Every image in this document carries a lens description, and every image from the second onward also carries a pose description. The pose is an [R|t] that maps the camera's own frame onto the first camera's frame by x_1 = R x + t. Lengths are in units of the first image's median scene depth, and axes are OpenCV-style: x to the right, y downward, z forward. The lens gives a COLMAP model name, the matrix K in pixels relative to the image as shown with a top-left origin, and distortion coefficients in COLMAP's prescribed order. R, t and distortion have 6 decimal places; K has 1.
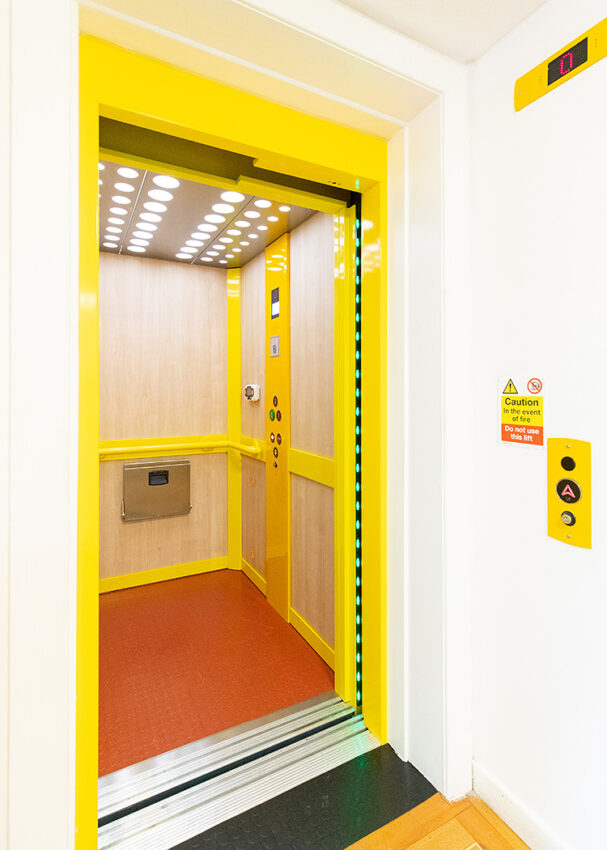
lens RADIAL K [[428.4, 0, 308.4], [0, 428.4, 394.3], [0, 0, 1]] dist [0.001101, 0.000784]
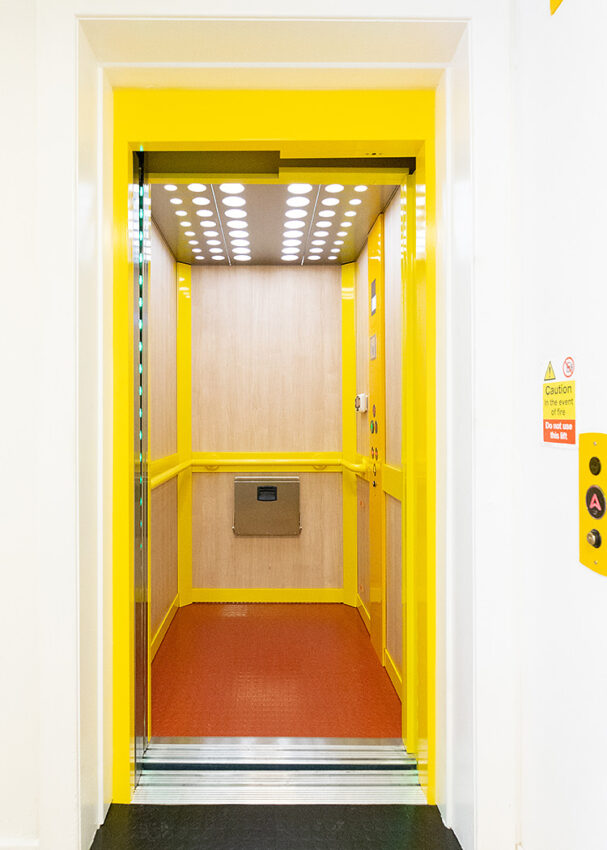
lens RADIAL K [[523.1, 0, 265.1], [0, 523.1, 424.6], [0, 0, 1]] dist [-0.008568, -0.000560]
pose [[0.882221, 0.007654, -0.470773, 0.240364], [-0.004207, 0.999956, 0.008375, 0.038185], [0.470817, -0.005408, 0.882214, -0.039867]]
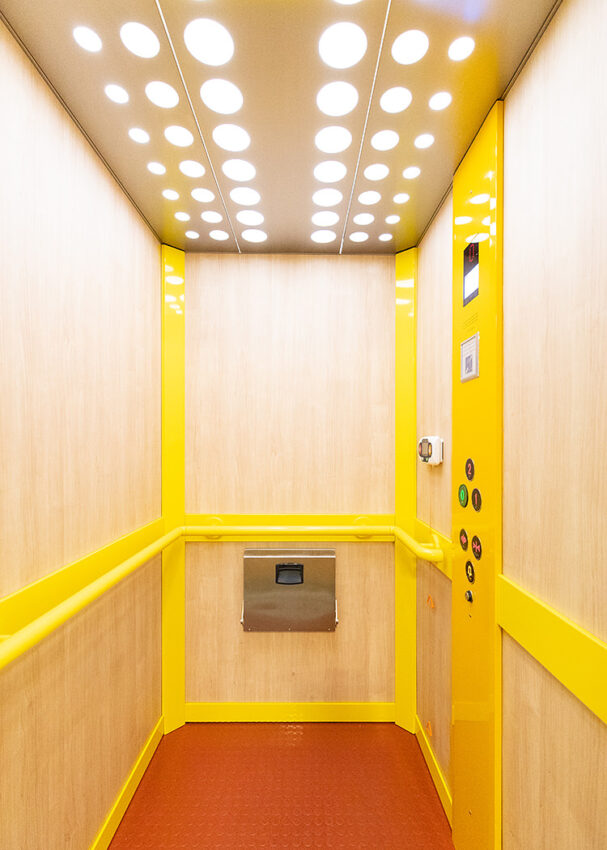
lens RADIAL K [[428.4, 0, 309.7], [0, 428.4, 444.1], [0, 0, 1]] dist [0.001101, 0.000784]
pose [[0.892395, 0.006497, -0.451208, -0.019831], [-0.009679, 0.999942, -0.004745, -0.009236], [0.451151, 0.008602, 0.892406, 0.498873]]
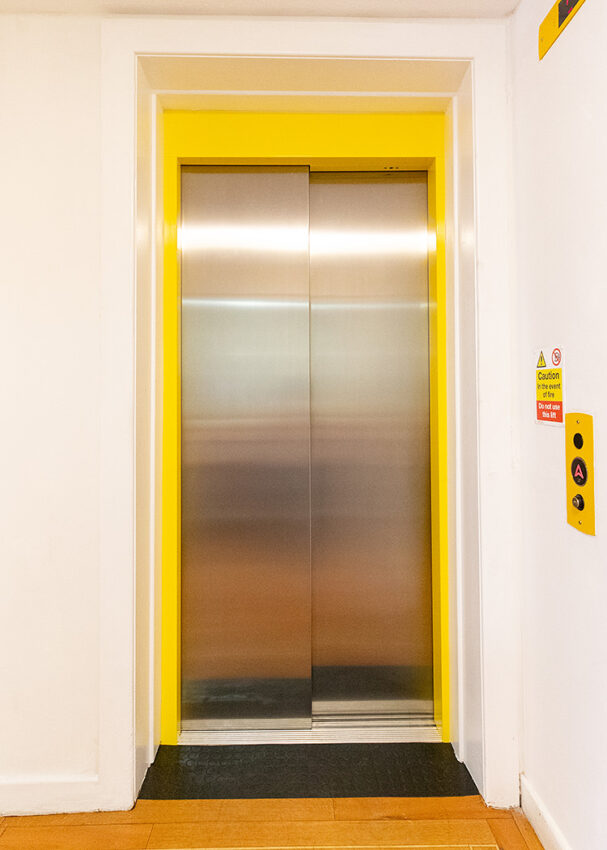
lens RADIAL K [[489.0, 0, 300.4], [0, 489.0, 390.8], [0, 0, 1]] dist [0.000449, 0.001966]
pose [[0.890727, -0.002437, -0.454532, 0.253471], [-0.002461, 0.999945, -0.010184, 0.031313], [0.454532, 0.010190, 0.890672, -0.082338]]
